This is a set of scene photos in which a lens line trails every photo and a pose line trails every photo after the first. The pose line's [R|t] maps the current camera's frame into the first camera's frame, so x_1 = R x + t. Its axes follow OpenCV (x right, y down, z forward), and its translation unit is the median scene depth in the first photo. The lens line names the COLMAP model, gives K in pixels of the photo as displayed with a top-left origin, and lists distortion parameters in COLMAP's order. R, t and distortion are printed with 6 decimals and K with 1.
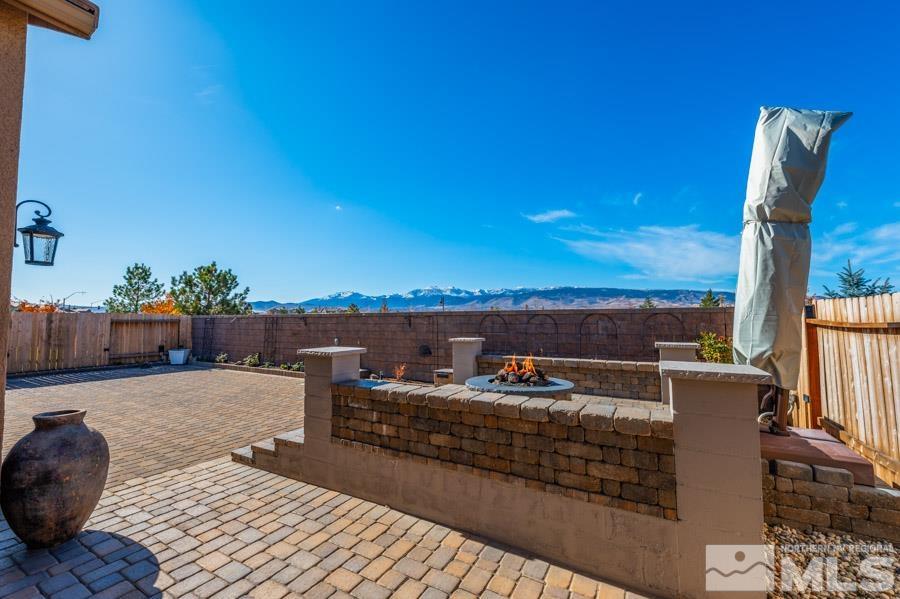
lens RADIAL K [[366.7, 0, 442.5], [0, 366.7, 308.5], [0, 0, 1]] dist [0.010467, 0.000390]
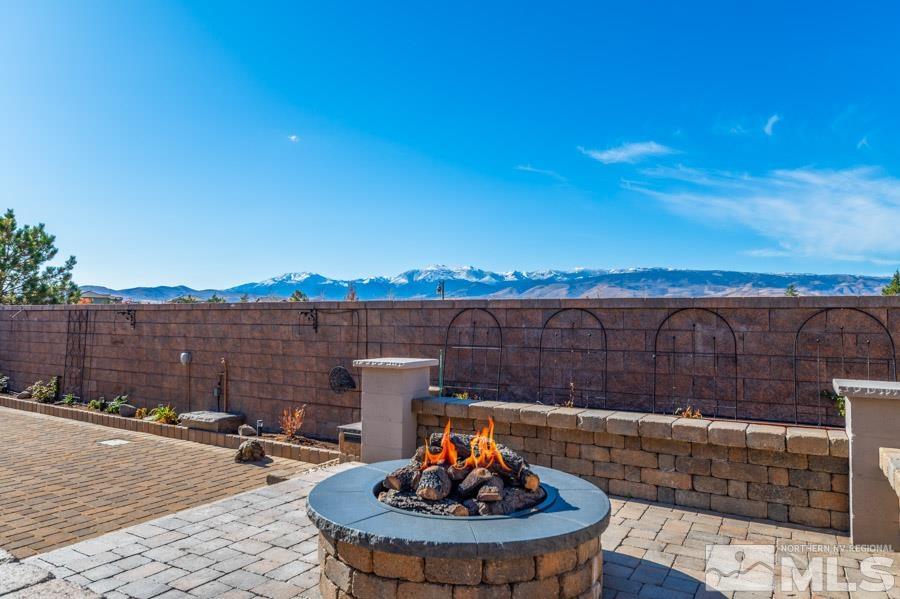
lens RADIAL K [[589.9, 0, 445.5], [0, 589.9, 296.8], [0, 0, 1]] dist [0.009484, -0.008723]
pose [[0.999826, 0.011343, -0.014799, 0.080799], [-0.011451, 0.999908, -0.007207, 0.005898], [0.014716, 0.007375, 0.999865, 0.169243]]
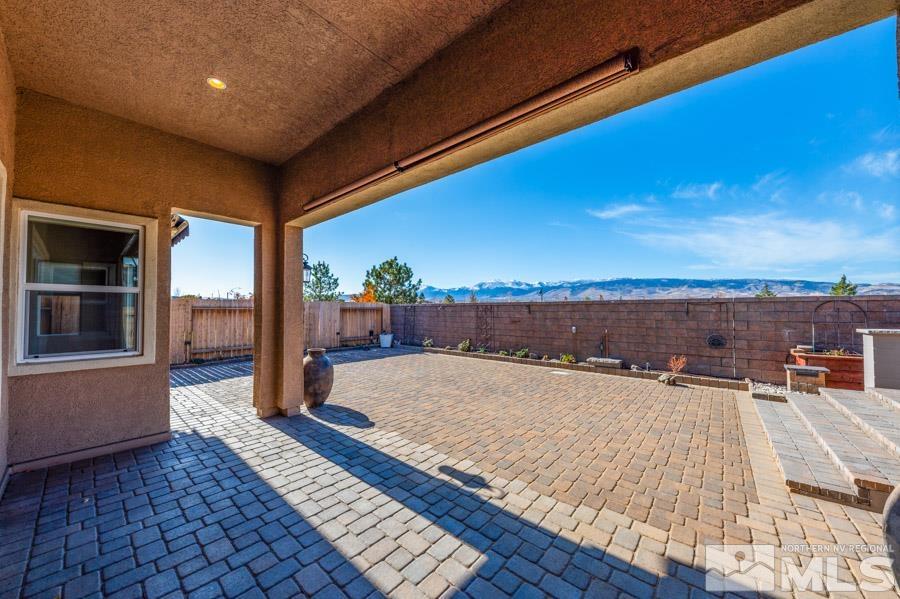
lens RADIAL K [[314.7, 0, 448.8], [0, 314.7, 307.0], [0, 0, 1]] dist [0.005506, -0.001946]
pose [[0.984973, -0.000481, -0.172707, -0.441620], [0.004802, 0.999686, 0.024603, 0.006860], [0.172641, -0.025063, 0.984666, 0.110313]]
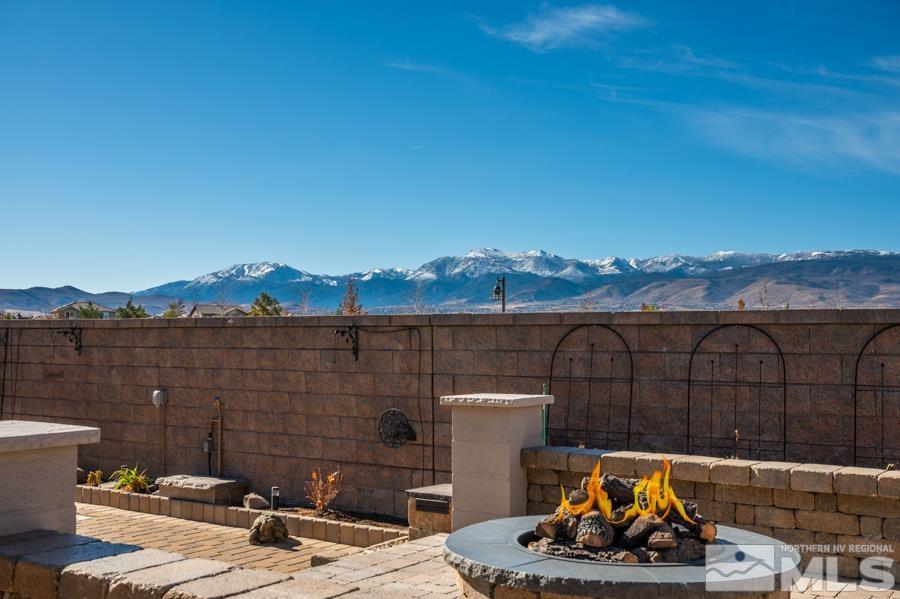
lens RADIAL K [[986.2, 0, 444.8], [0, 986.2, 296.1], [0, 0, 1]] dist [0.000751, 0.000000]
pose [[0.997560, 0.005440, -0.069601, 0.048055], [-0.006353, 0.999897, -0.012907, 0.002493], [0.069524, 0.013317, 0.997491, 0.068811]]
